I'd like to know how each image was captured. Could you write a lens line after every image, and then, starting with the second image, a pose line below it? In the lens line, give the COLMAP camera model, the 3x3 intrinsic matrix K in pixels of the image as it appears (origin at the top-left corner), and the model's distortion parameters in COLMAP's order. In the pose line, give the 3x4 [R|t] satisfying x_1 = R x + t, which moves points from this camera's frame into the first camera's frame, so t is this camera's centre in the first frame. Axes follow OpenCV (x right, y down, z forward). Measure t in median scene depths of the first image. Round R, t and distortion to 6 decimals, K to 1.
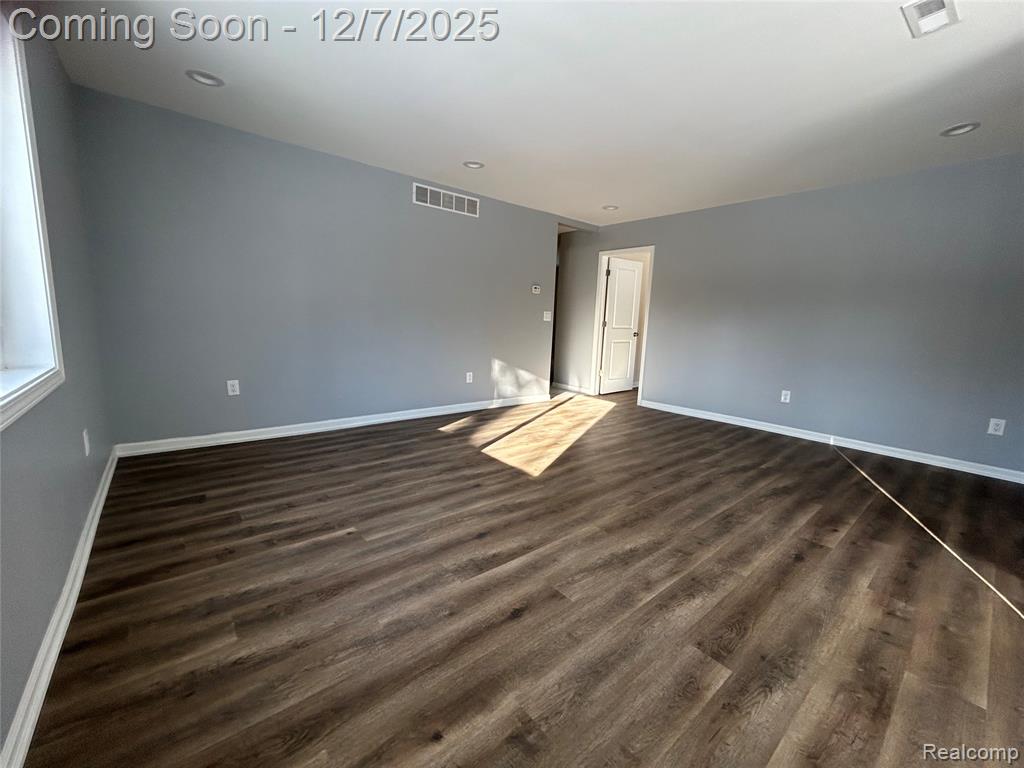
lens RADIAL K [[413.9, 0, 513.8], [0, 413.9, 382.7], [0, 0, 1]] dist [-0.001804, 0.000639]
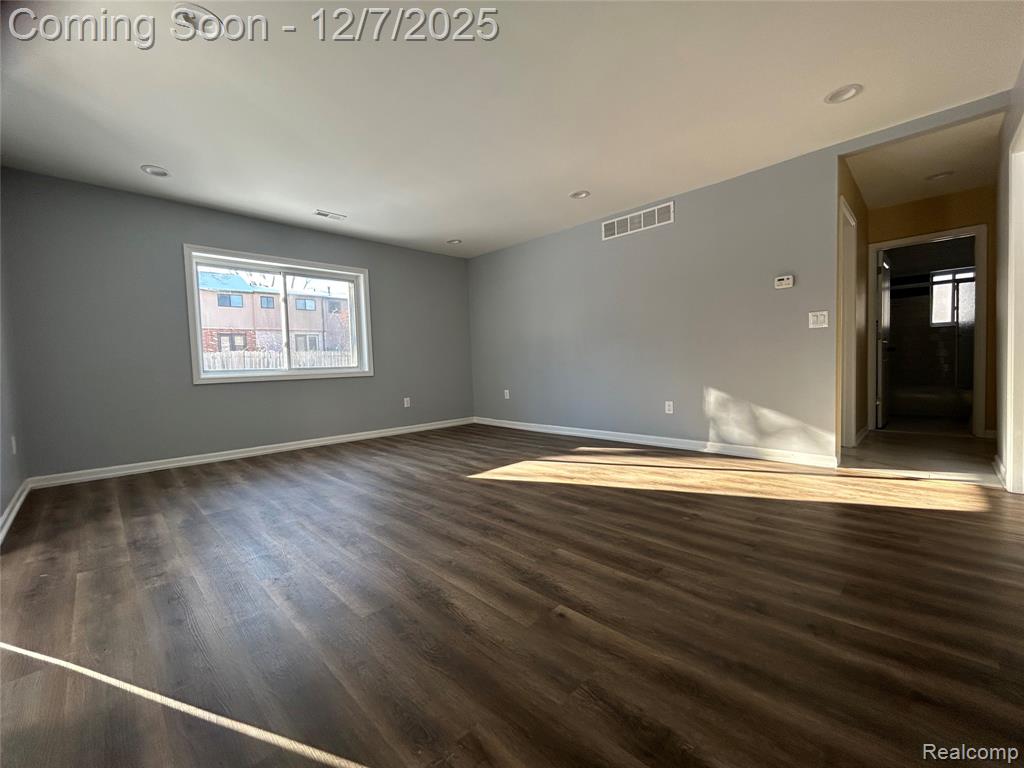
lens RADIAL K [[413.9, 0, 512.4], [0, 413.9, 383.5], [0, 0, 1]] dist [-0.001804, 0.000639]
pose [[0.091601, 0.006412, -0.995775, 0.911702], [-0.119384, 0.992838, -0.004589, -0.024920], [0.988614, 0.119300, 0.091710, 0.769338]]
